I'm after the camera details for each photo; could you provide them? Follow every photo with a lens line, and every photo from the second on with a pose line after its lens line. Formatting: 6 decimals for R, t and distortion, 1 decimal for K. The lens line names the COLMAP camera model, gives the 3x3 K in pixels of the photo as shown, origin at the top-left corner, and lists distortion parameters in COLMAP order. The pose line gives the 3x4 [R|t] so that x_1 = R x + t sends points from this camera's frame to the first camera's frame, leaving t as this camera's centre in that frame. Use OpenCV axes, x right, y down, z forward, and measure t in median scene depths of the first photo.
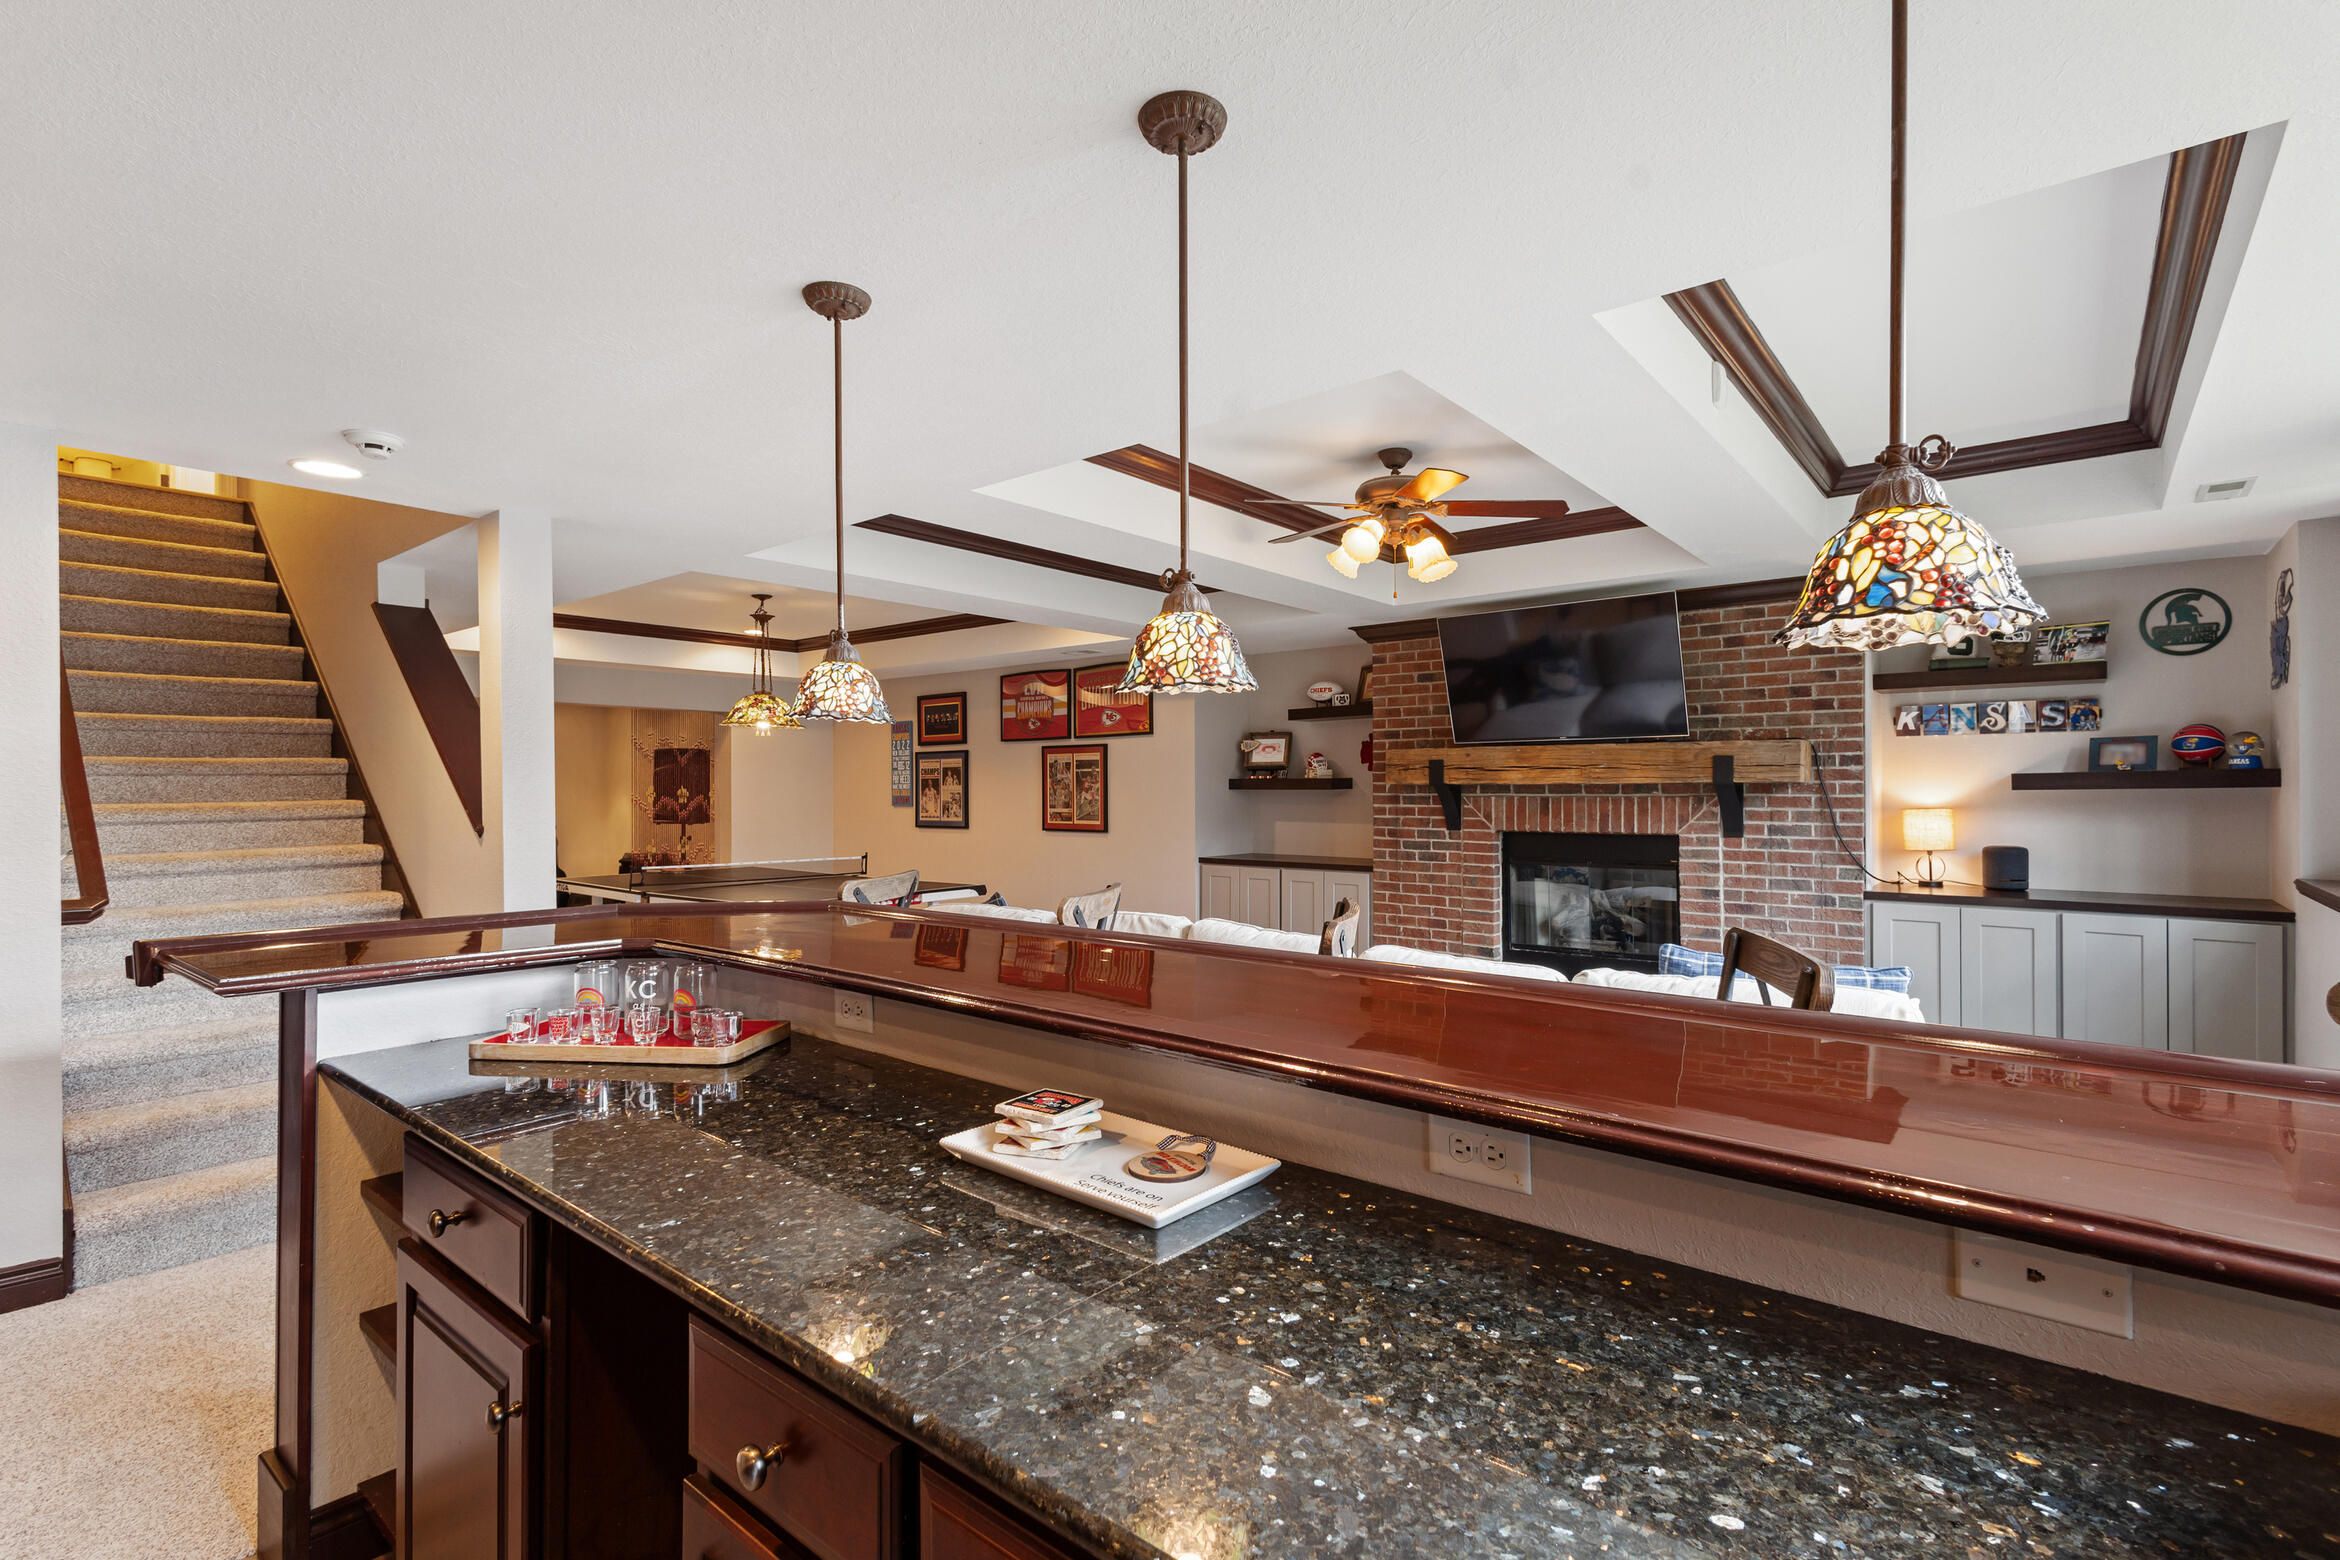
lens RADIAL K [[1082.6, 0, 1167.9], [0, 1082.6, 786.2], [0, 0, 1]] dist [0.010377, -0.001076]
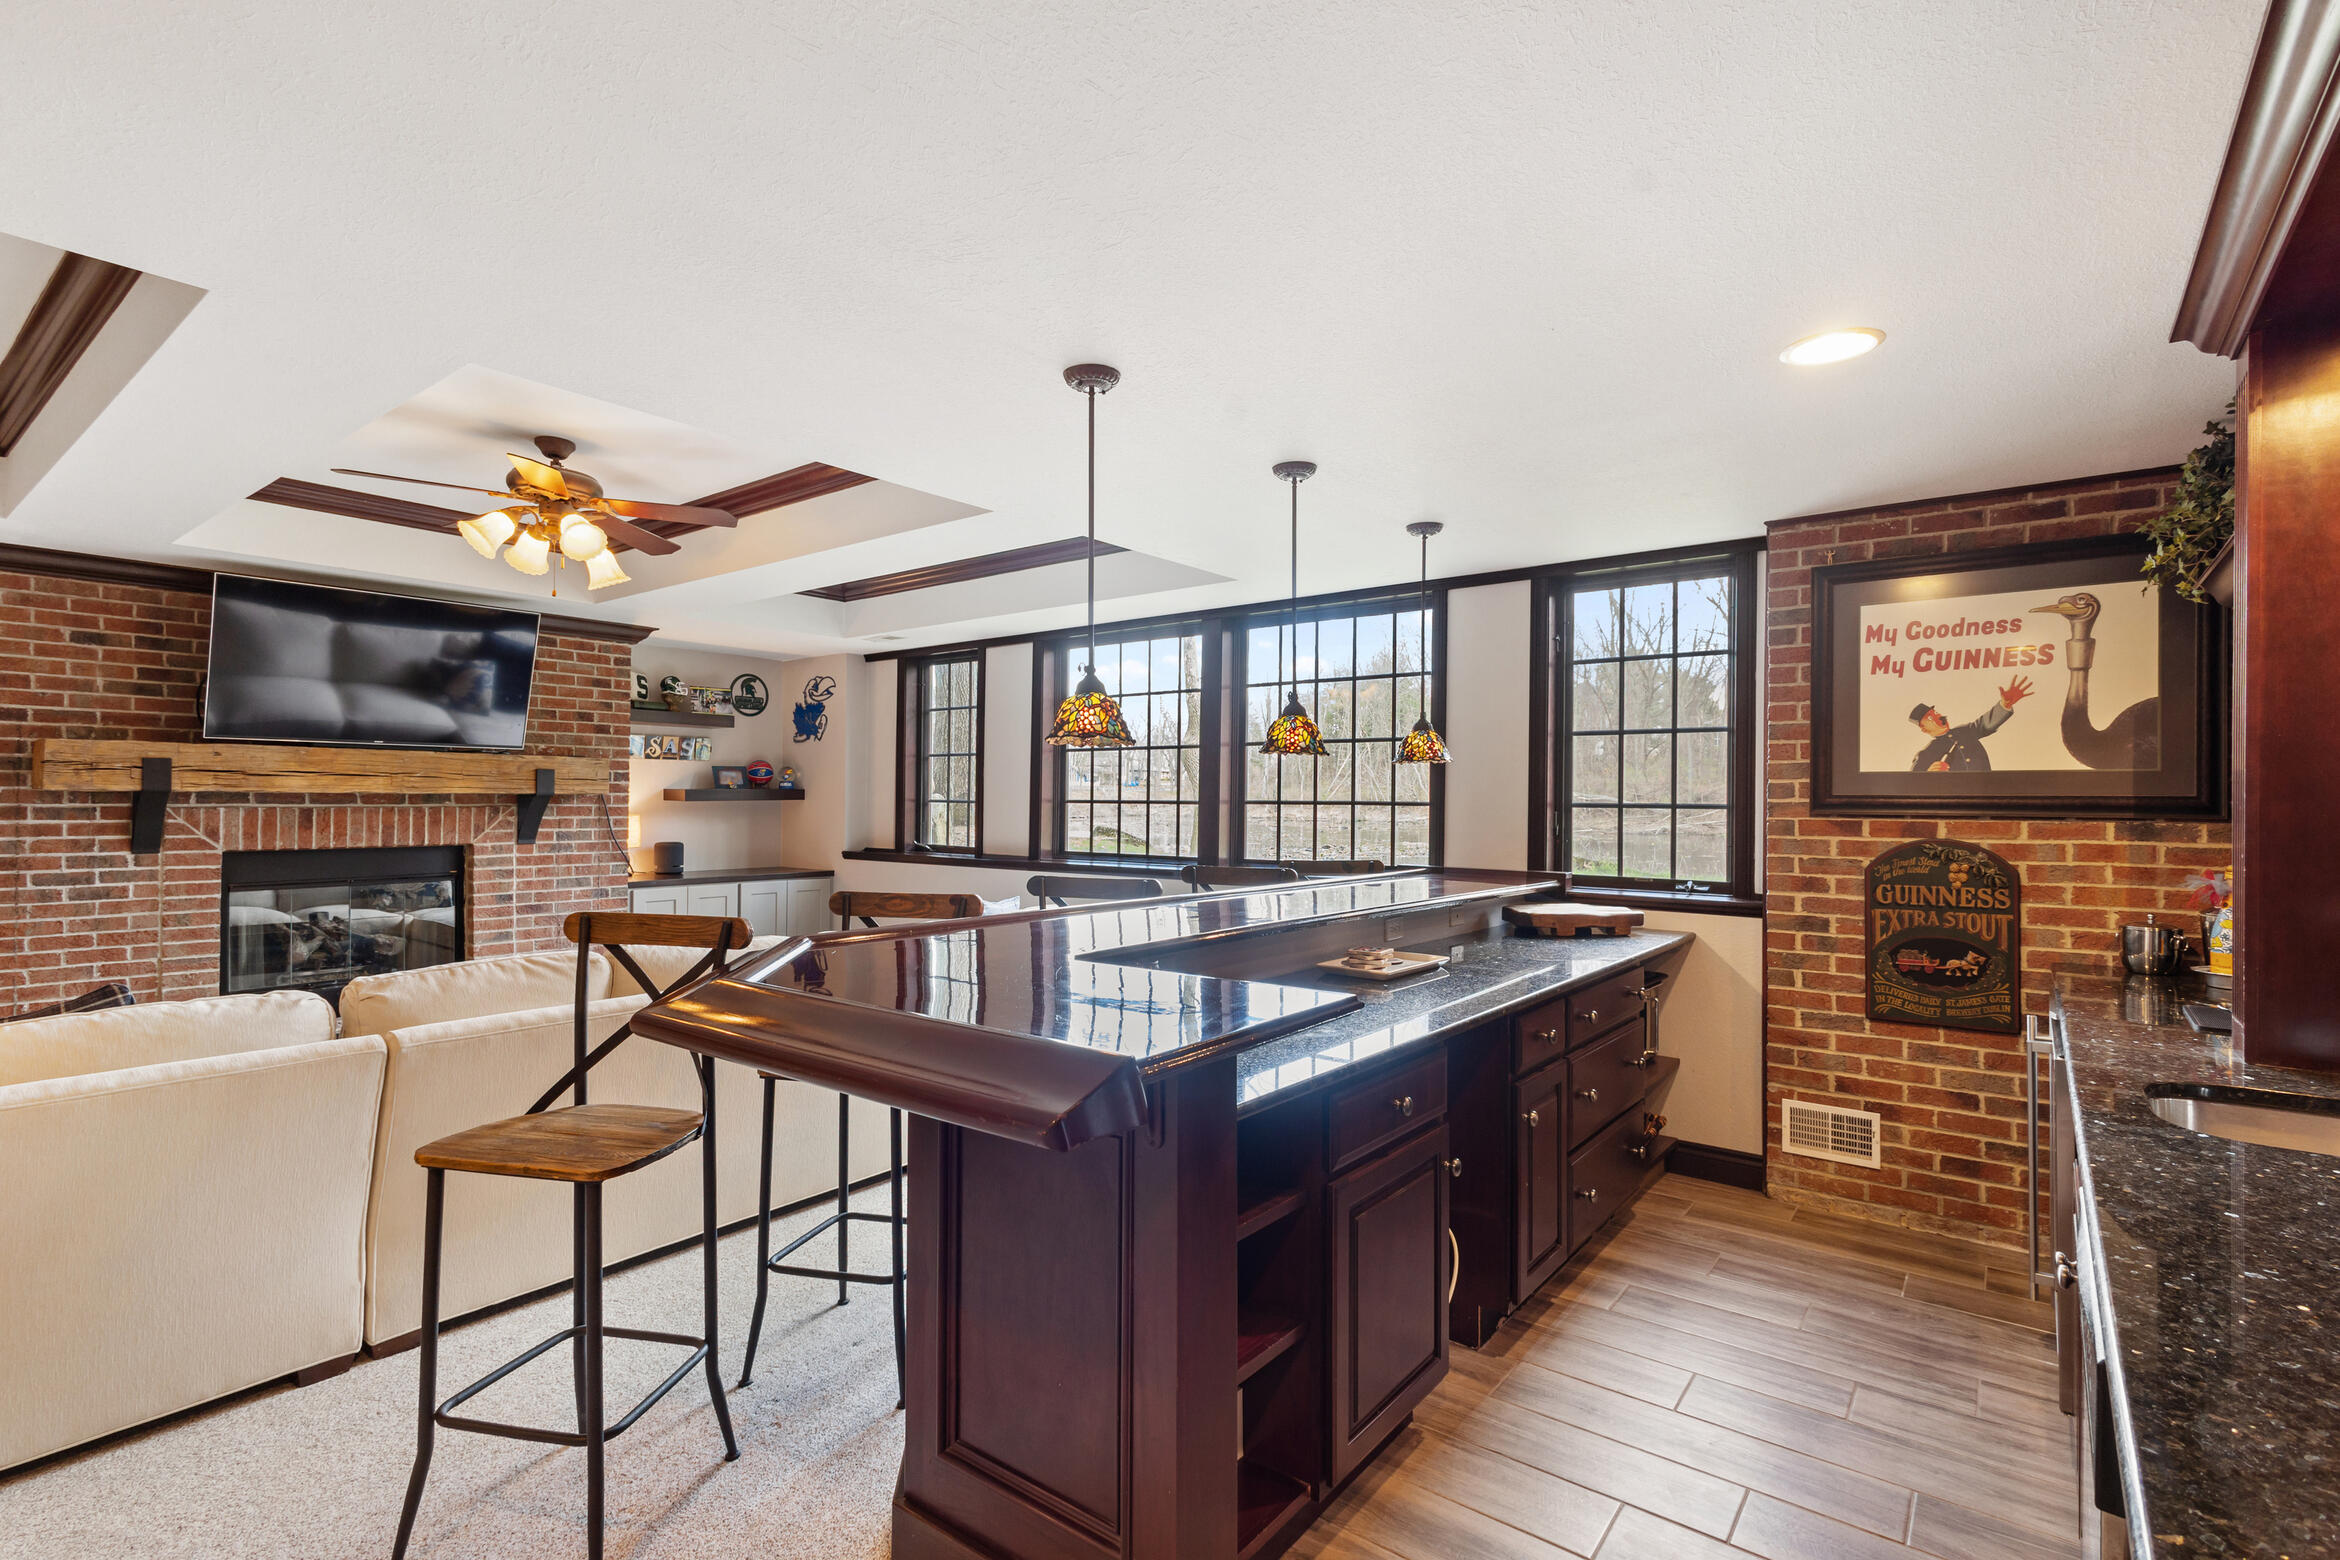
lens RADIAL K [[1082.6, 0, 1170.2], [0, 1082.6, 791.8], [0, 0, 1]] dist [0.010377, -0.001076]
pose [[-0.033727, 0.008979, 0.999391, -0.584330], [-0.009378, 0.999913, -0.009300, -0.001021], [-0.999387, -0.009686, -0.033639, 0.391006]]
